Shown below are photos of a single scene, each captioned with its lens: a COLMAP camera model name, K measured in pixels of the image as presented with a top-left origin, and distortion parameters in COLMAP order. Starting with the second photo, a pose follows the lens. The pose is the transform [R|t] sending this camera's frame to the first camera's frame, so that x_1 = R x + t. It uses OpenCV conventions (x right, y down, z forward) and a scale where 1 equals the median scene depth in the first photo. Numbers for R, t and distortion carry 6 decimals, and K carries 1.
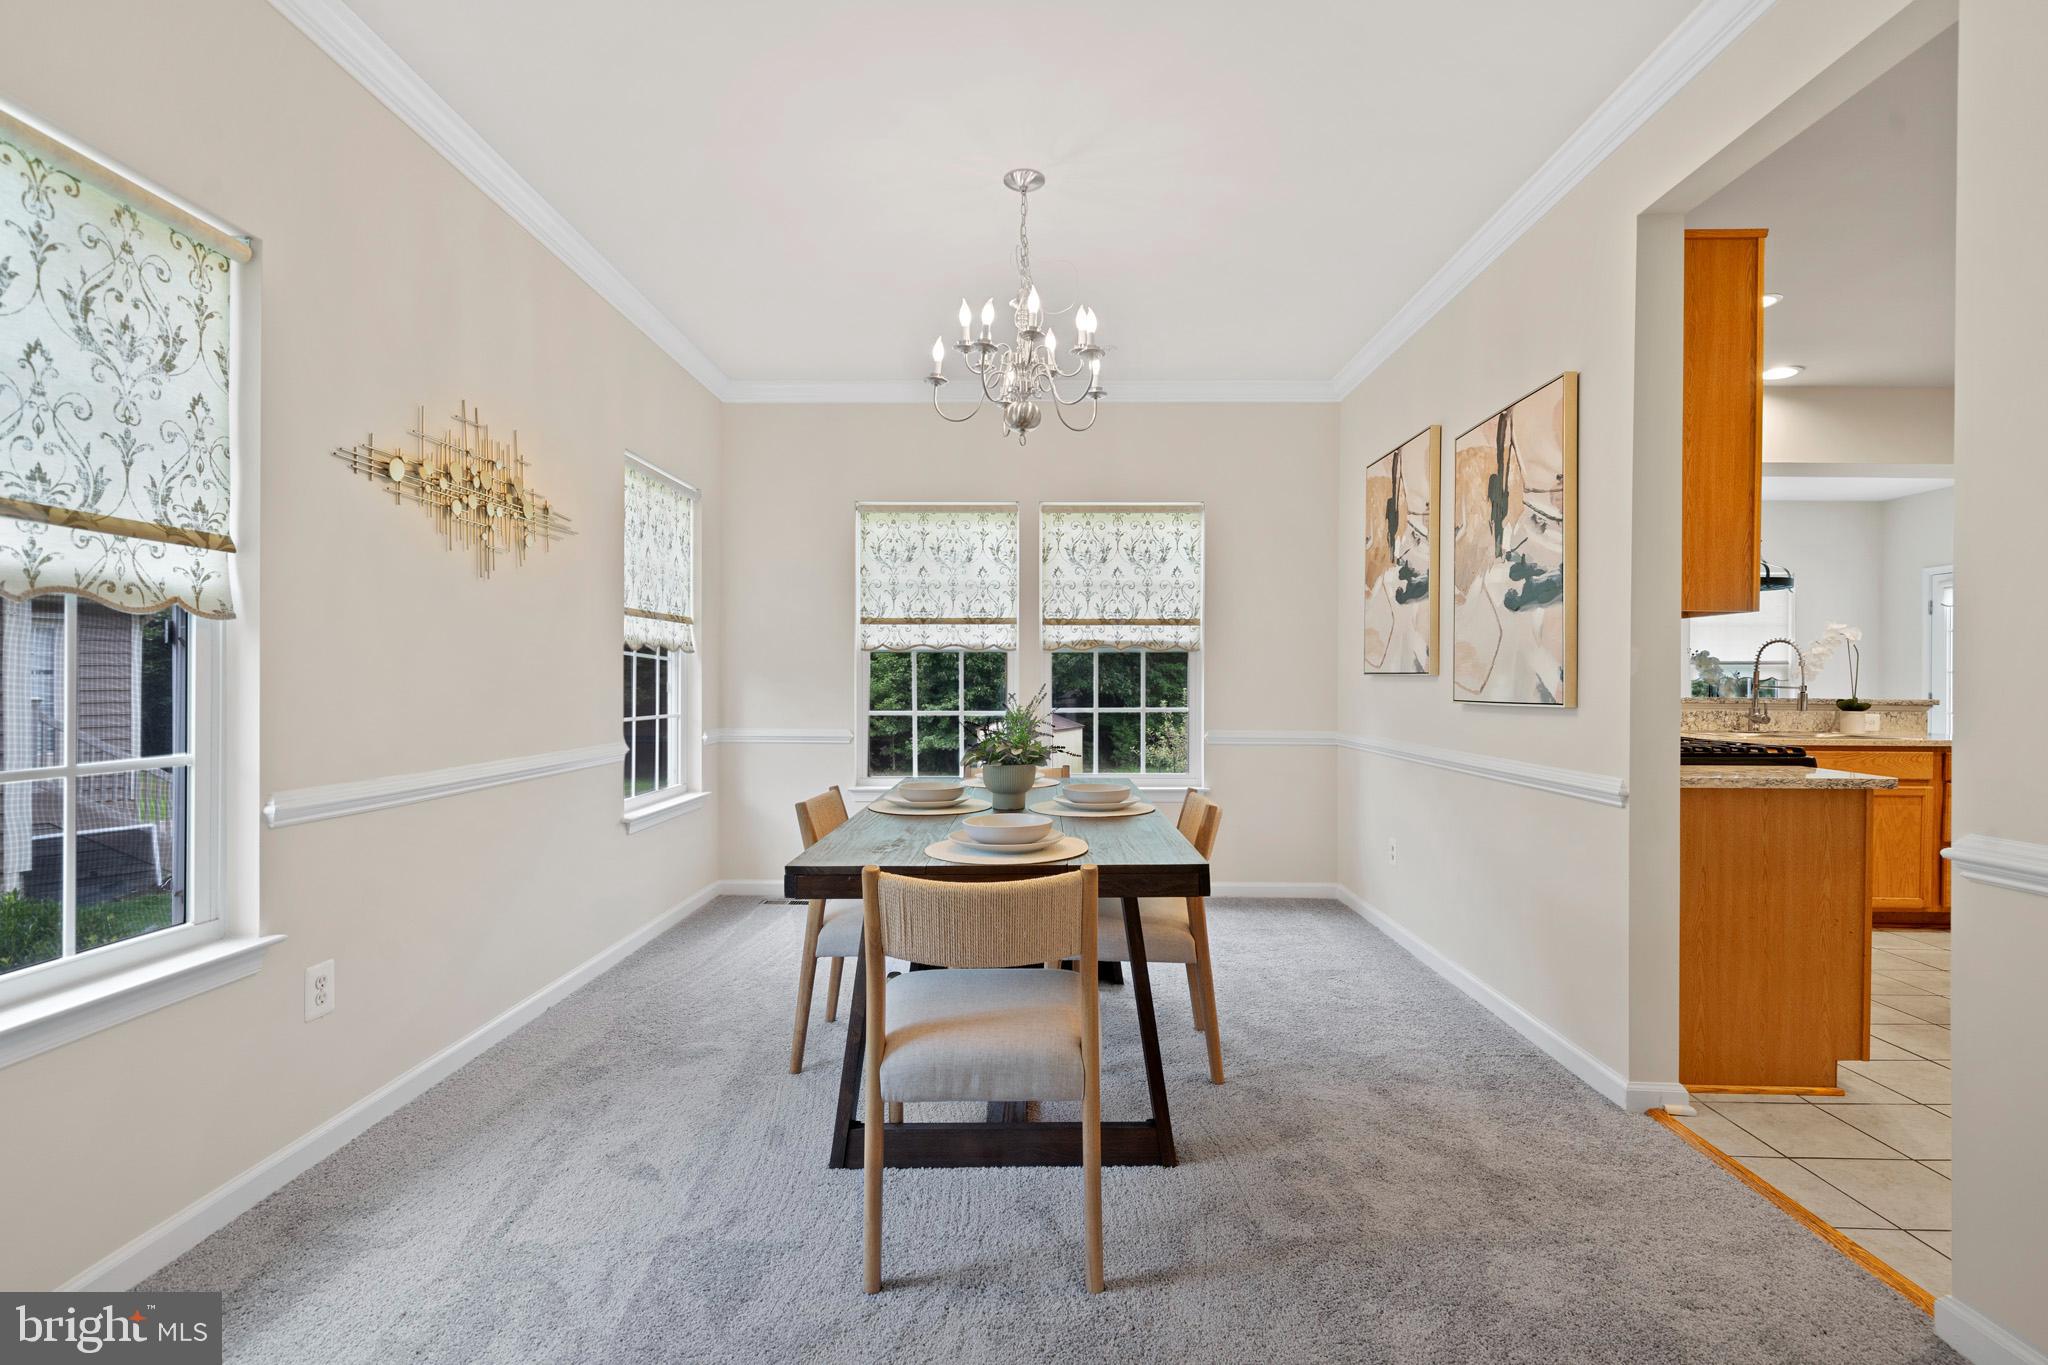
lens RADIAL K [[942.0, 0, 1030.9], [0, 942.0, 684.1], [0, 0, 1]] dist [-0.001301, -0.000132]
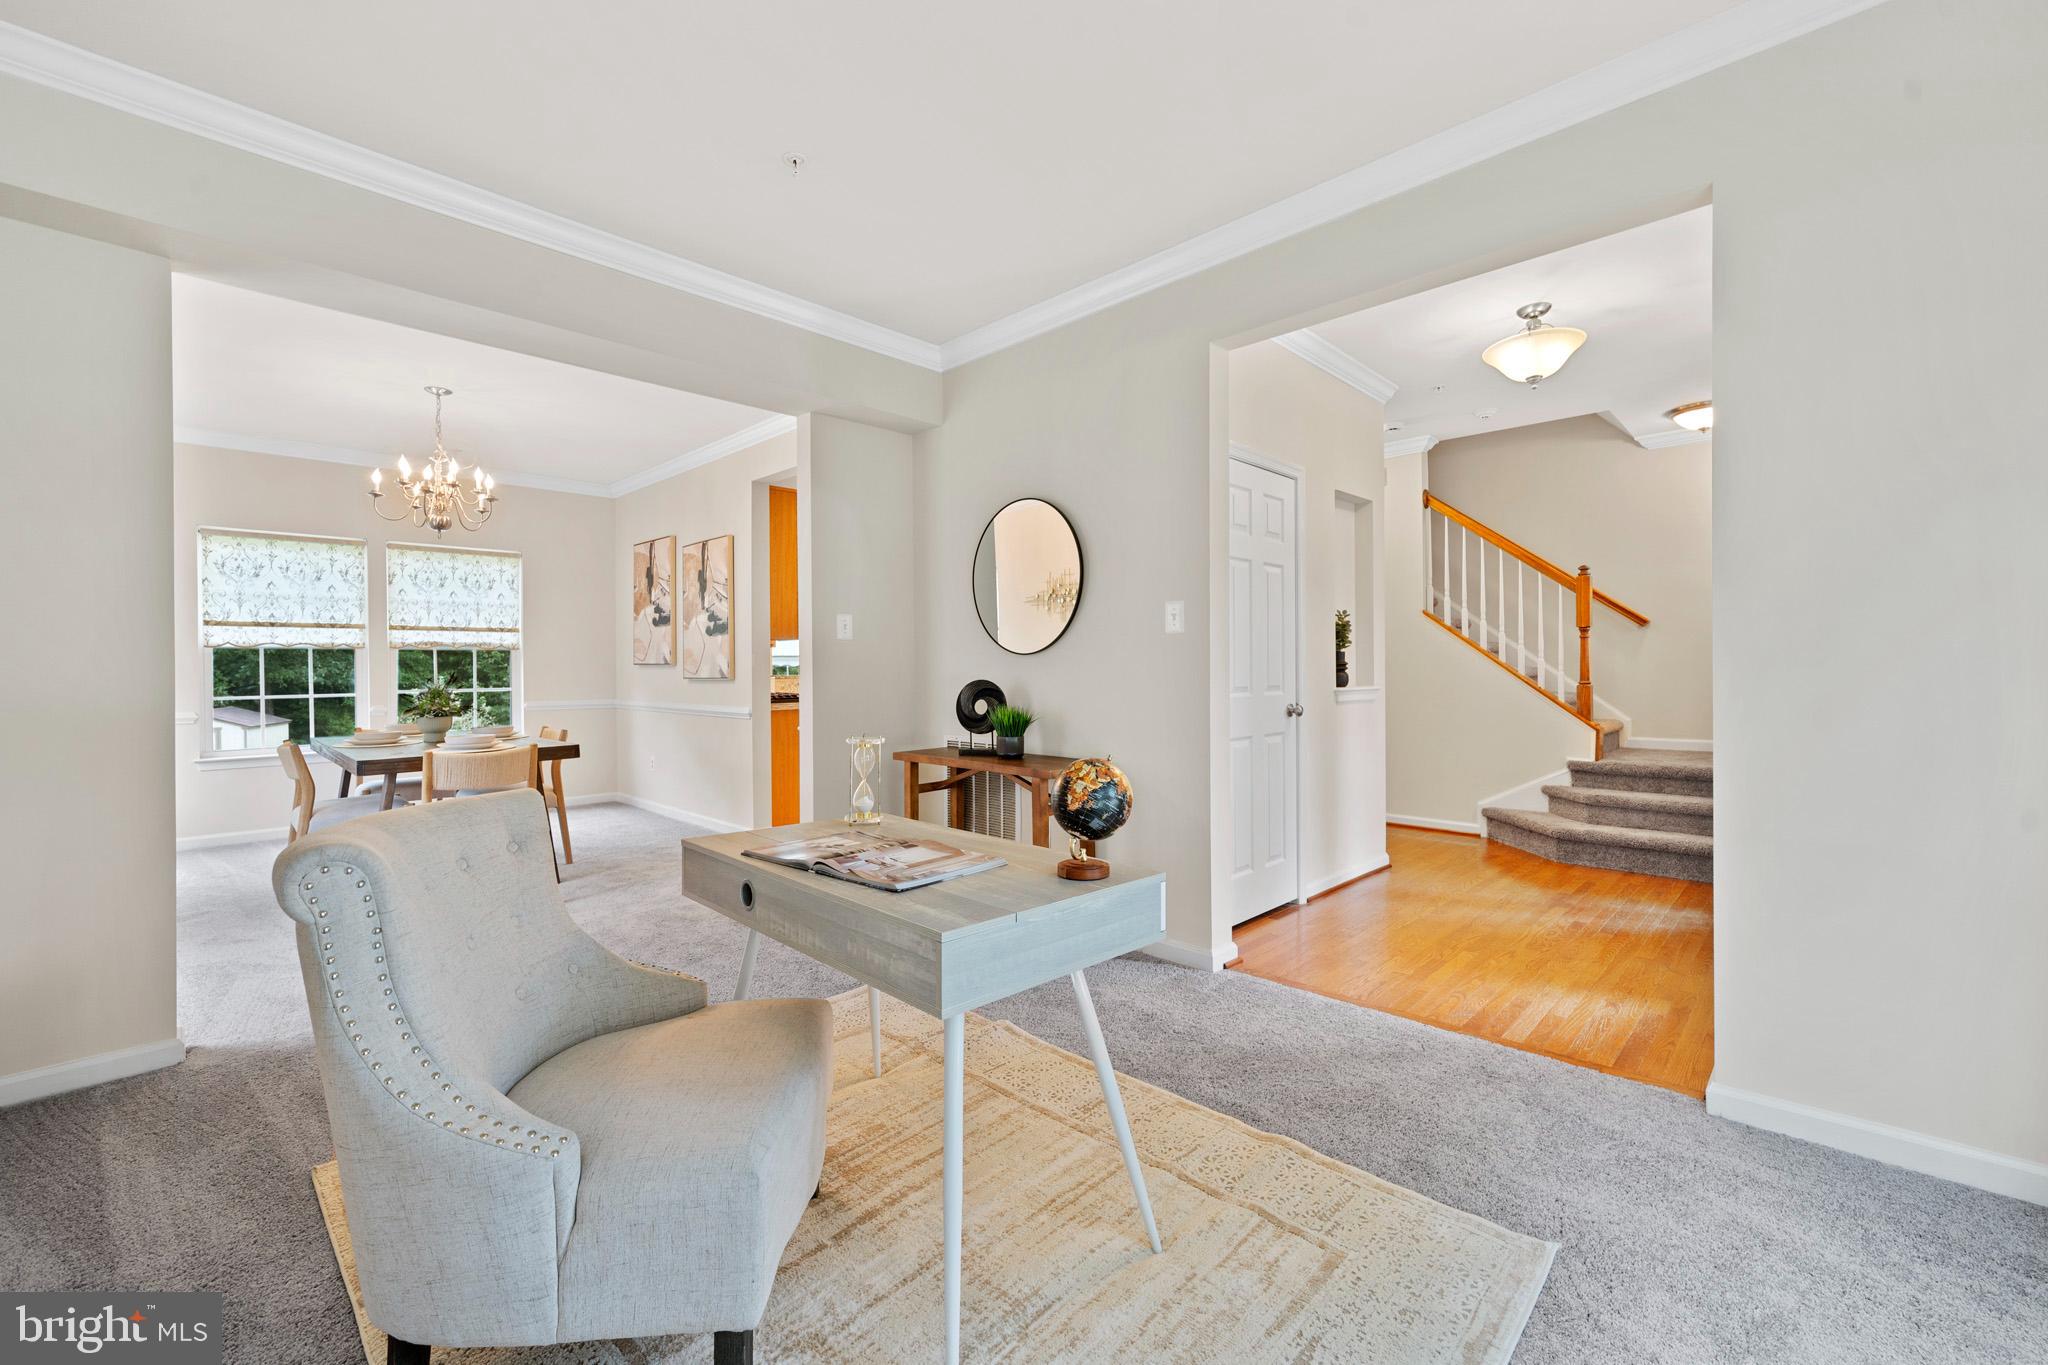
lens RADIAL K [[821.9, 0, 1032.9], [0, 821.9, 672.2], [0, 0, 1]] dist [0.001254, -0.000022]
pose [[0.690708, -0.011167, 0.723048, -0.209927], [0.009715, 0.999934, 0.006163, 0.000792], [-0.723069, 0.002768, 0.690771, -0.518666]]
